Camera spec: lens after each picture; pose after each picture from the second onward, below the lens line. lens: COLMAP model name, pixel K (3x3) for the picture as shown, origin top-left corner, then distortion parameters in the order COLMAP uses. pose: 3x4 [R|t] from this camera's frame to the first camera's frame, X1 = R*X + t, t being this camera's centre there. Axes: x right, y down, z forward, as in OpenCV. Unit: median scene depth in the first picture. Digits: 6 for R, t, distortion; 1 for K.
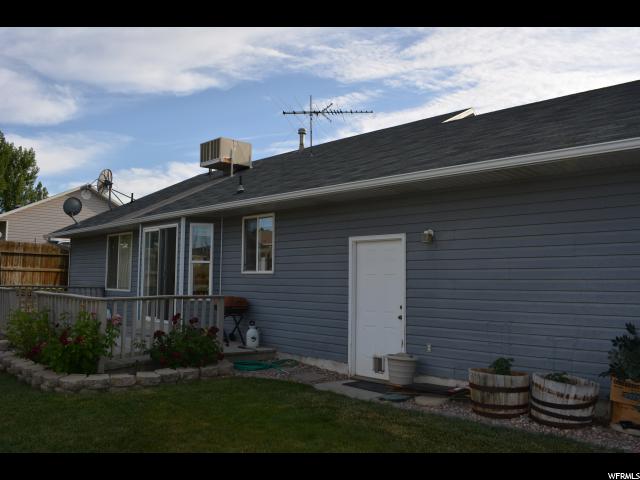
lens RADIAL K [[506.1, 0, 320.0], [0, 506.1, 240.0], [0, 0, 1]] dist [-0.078406, -0.001196]
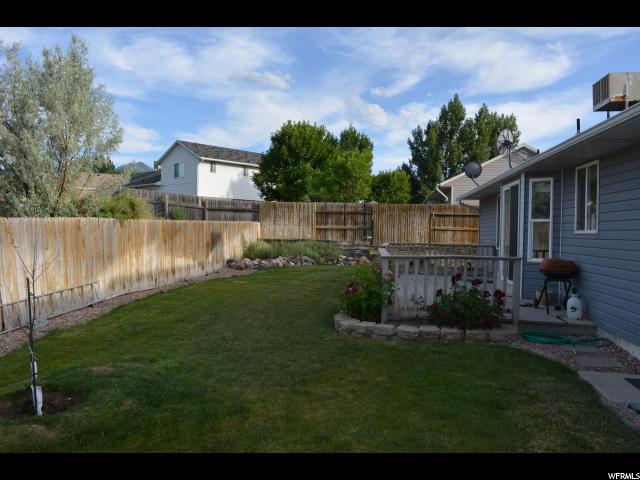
lens RADIAL K [[506.1, 0, 320.0], [0, 506.1, 240.0], [0, 0, 1]] dist [-0.078406, -0.001196]
pose [[0.586747, 0.013737, -0.809654, 0.261892], [0.054562, 0.996913, 0.056455, 0.005885], [0.807930, -0.077301, 0.584186, 0.143190]]
